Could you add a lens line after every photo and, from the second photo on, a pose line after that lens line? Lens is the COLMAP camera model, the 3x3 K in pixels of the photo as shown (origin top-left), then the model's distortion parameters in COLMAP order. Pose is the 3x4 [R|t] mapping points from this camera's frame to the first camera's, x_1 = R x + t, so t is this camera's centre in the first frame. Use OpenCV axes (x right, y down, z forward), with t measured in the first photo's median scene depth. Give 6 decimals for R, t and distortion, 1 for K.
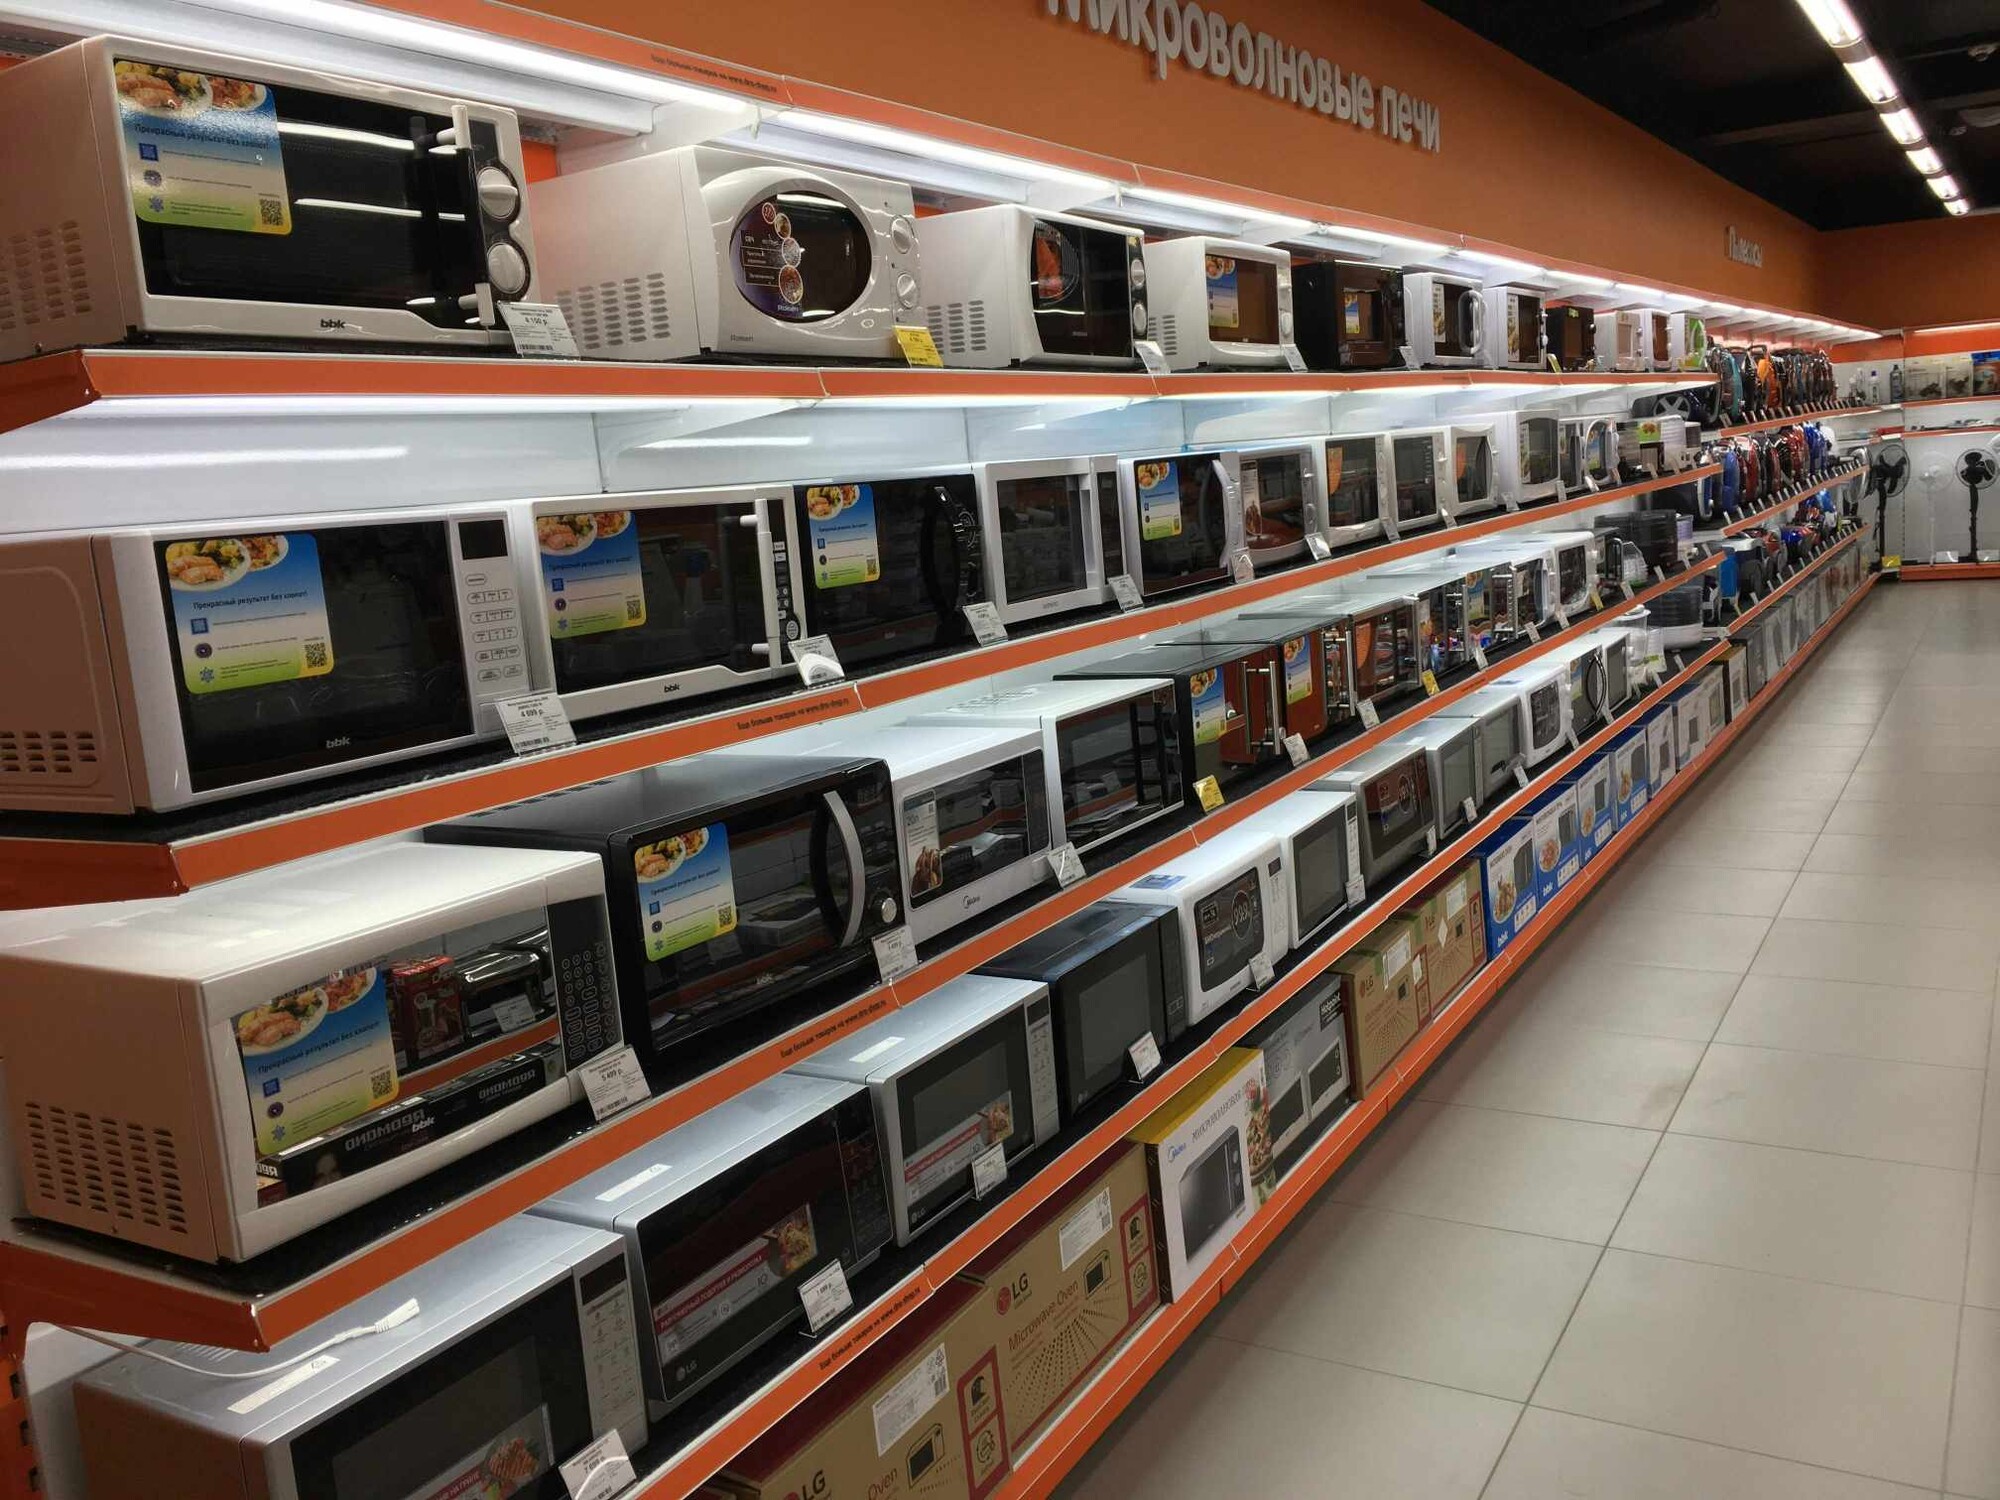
lens RADIAL K [[1709.6, 0, 1005.3], [0, 1709.6, 758.4], [0, 0, 1]] dist [0.148293, -0.204335]
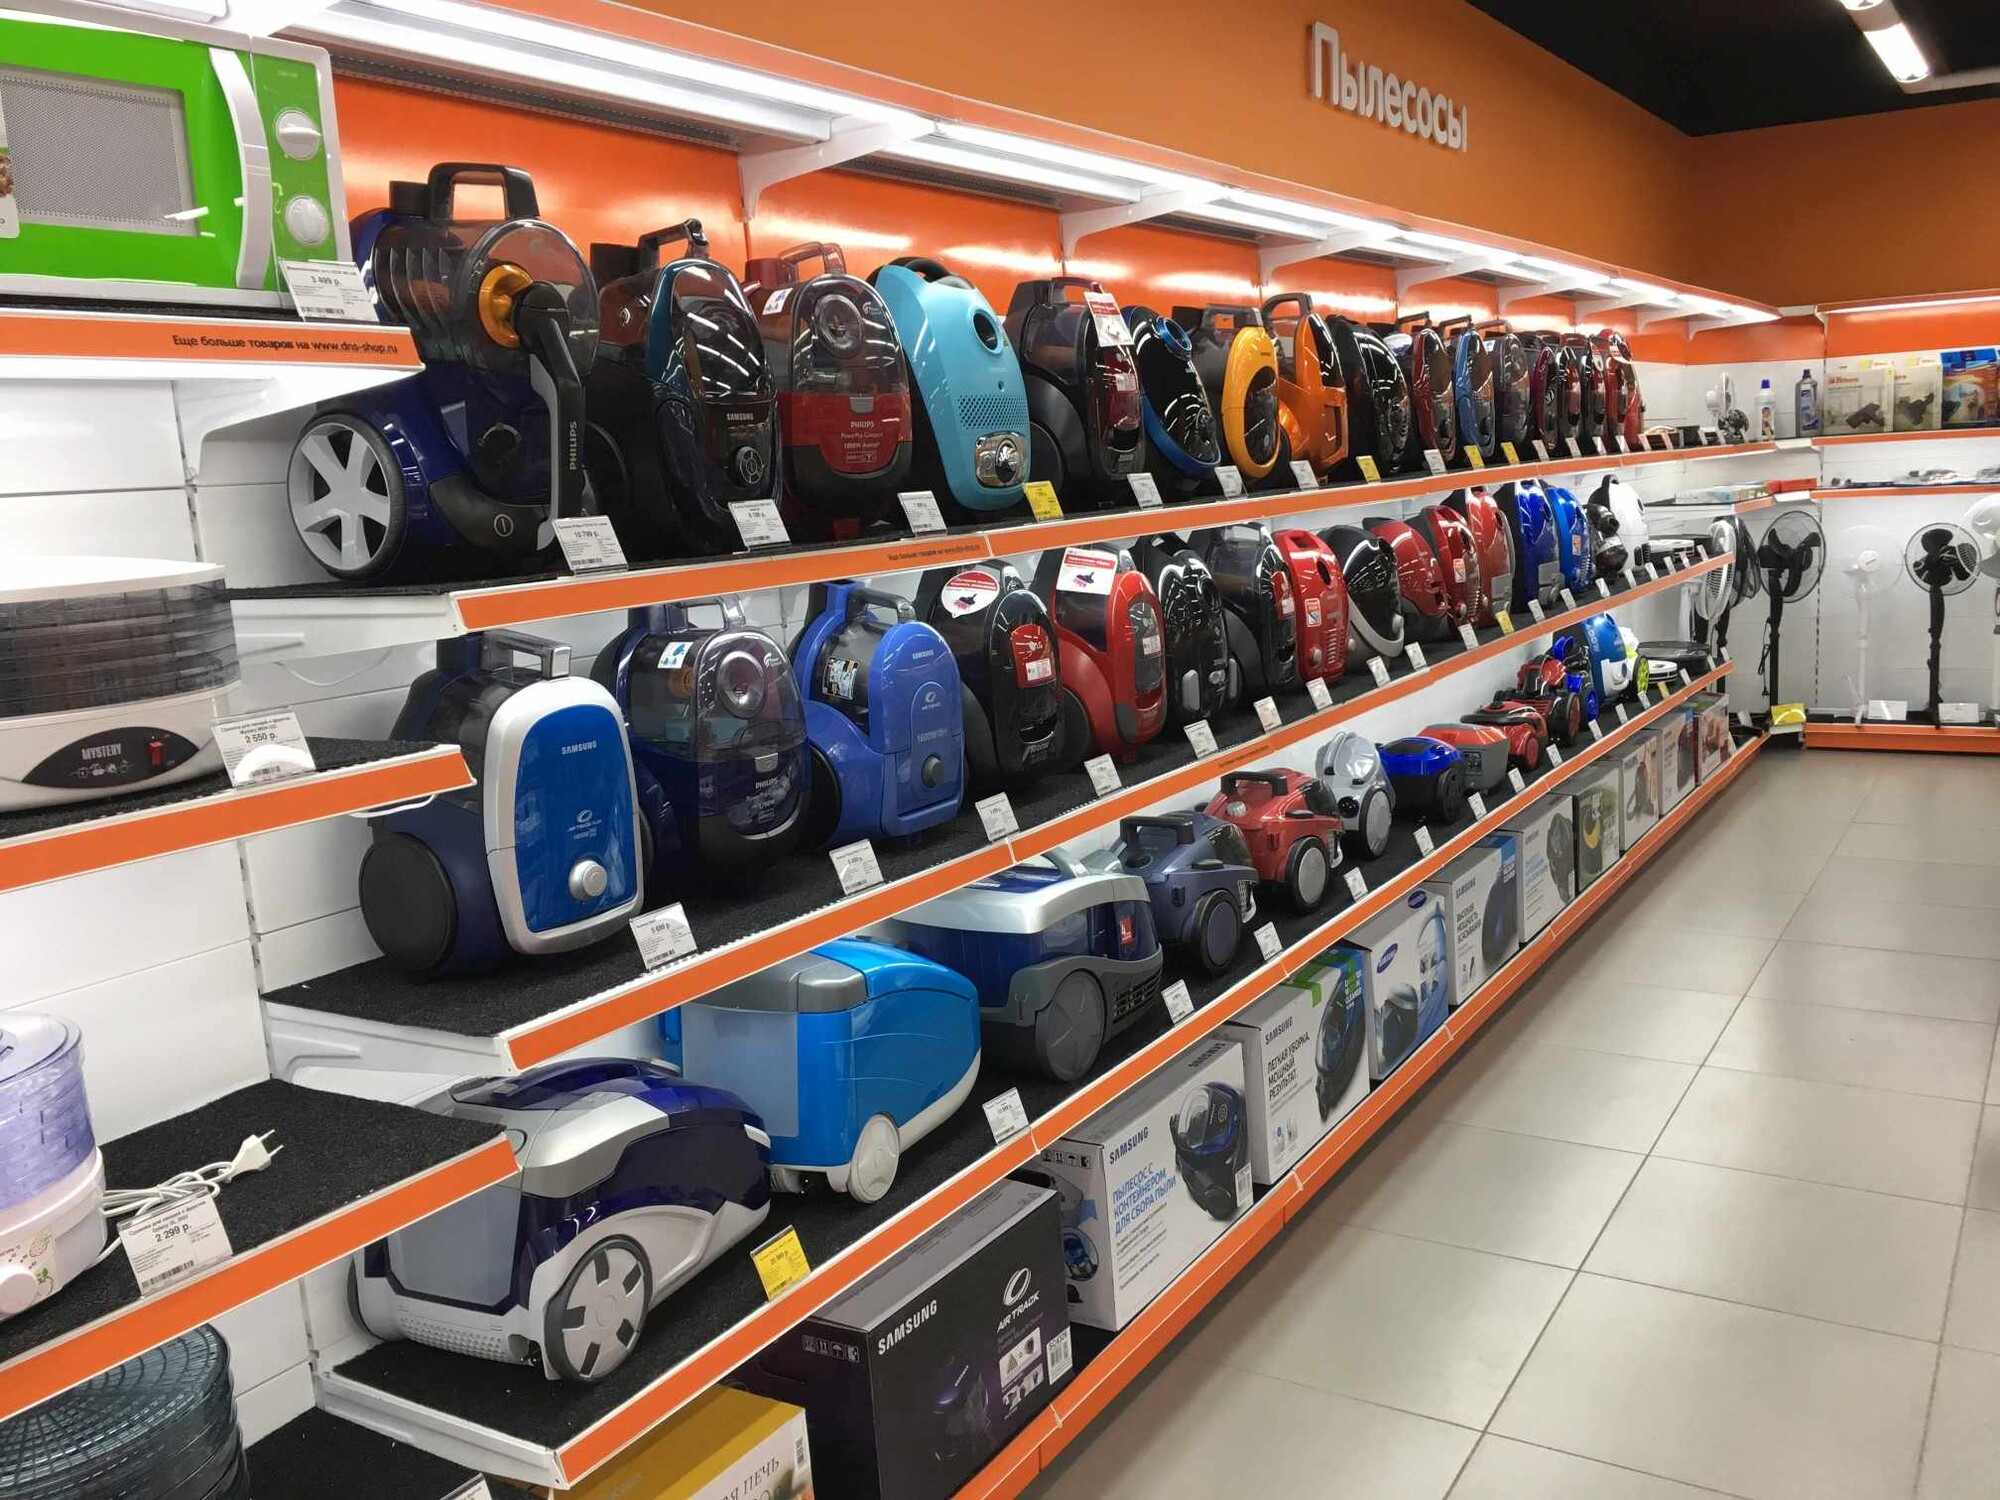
lens RADIAL K [[1674.8, 0, 994.9], [0, 1674.8, 740.8], [0, 0, 1]] dist [0.002991, 0.005984]
pose [[0.998754, 0.037604, -0.032811, 0.266729], [-0.037517, 0.999291, 0.003264, -0.096075], [0.032910, -0.002029, 0.999456, 0.447761]]
